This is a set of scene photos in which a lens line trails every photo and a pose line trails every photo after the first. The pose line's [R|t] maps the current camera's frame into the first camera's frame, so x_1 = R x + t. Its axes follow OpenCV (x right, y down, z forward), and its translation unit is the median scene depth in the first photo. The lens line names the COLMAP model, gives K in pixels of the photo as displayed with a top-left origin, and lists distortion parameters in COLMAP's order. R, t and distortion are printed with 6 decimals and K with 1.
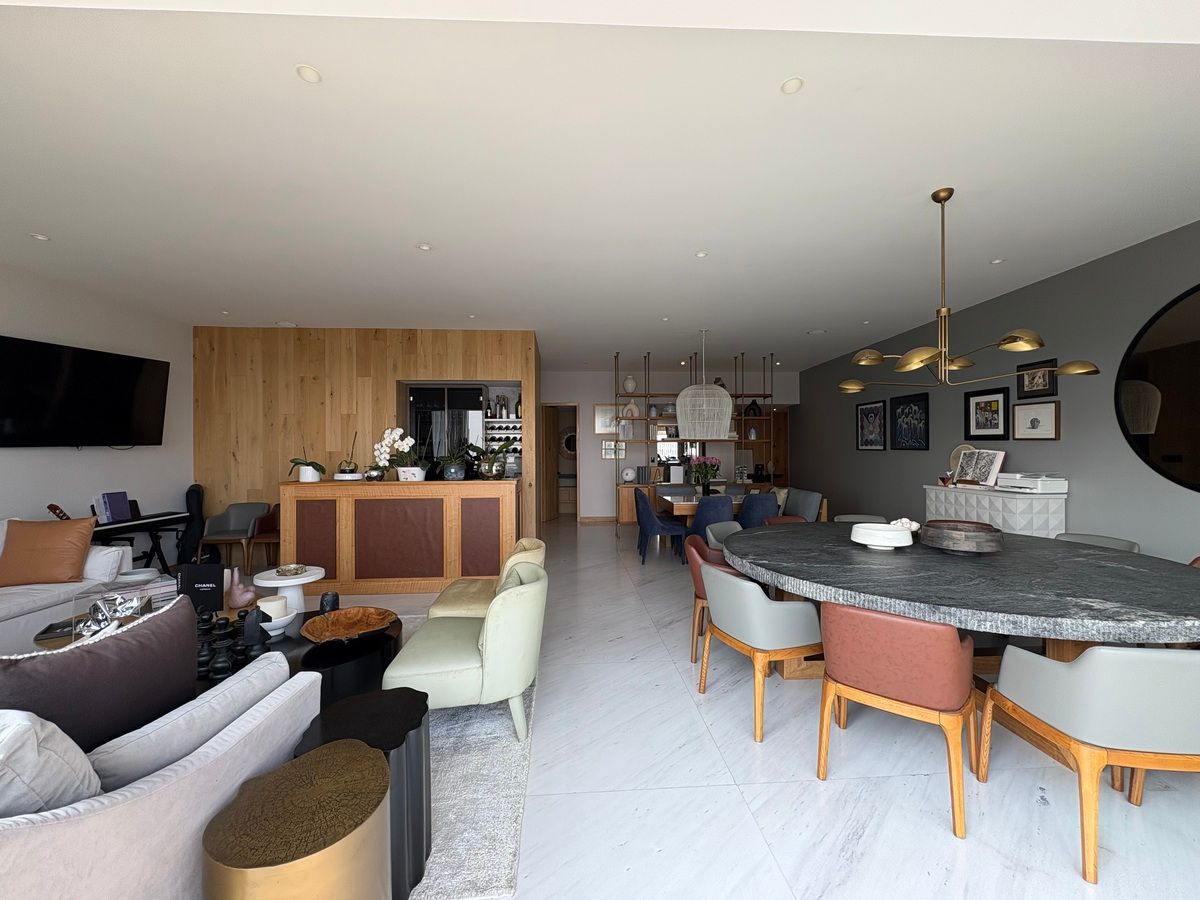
lens RADIAL K [[481.8, 0, 600.0], [0, 481.8, 450.0], [0, 0, 1]] dist [0.000015, -0.000003]
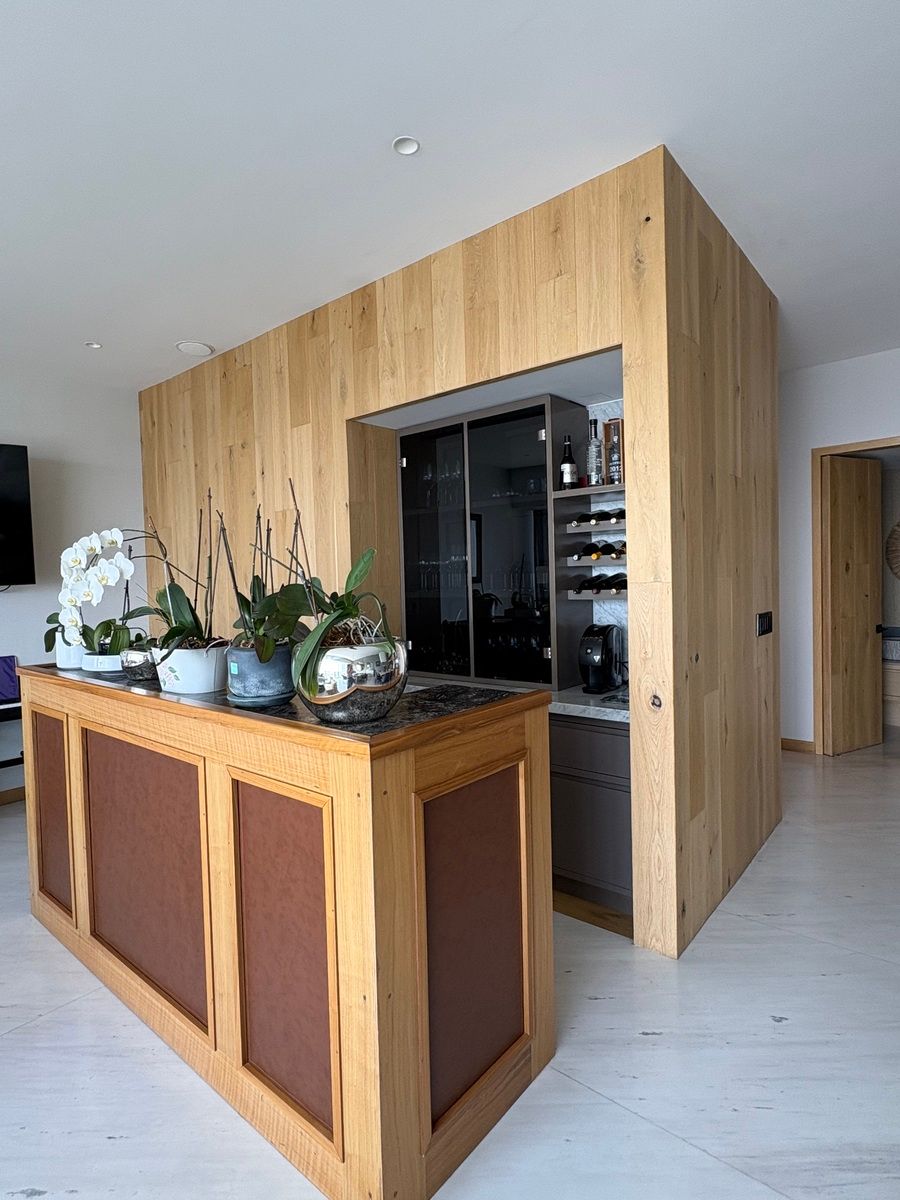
lens RADIAL K [[627.4, 0, 450.0], [0, 627.4, 600.0], [0, 0, 1]] dist [0.000053, -0.000001]
pose [[0.736060, 0.006825, -0.676881, 0.018892], [0.017066, 0.999444, 0.028636, -0.000598], [0.676701, -0.032629, 0.735535, 0.653130]]
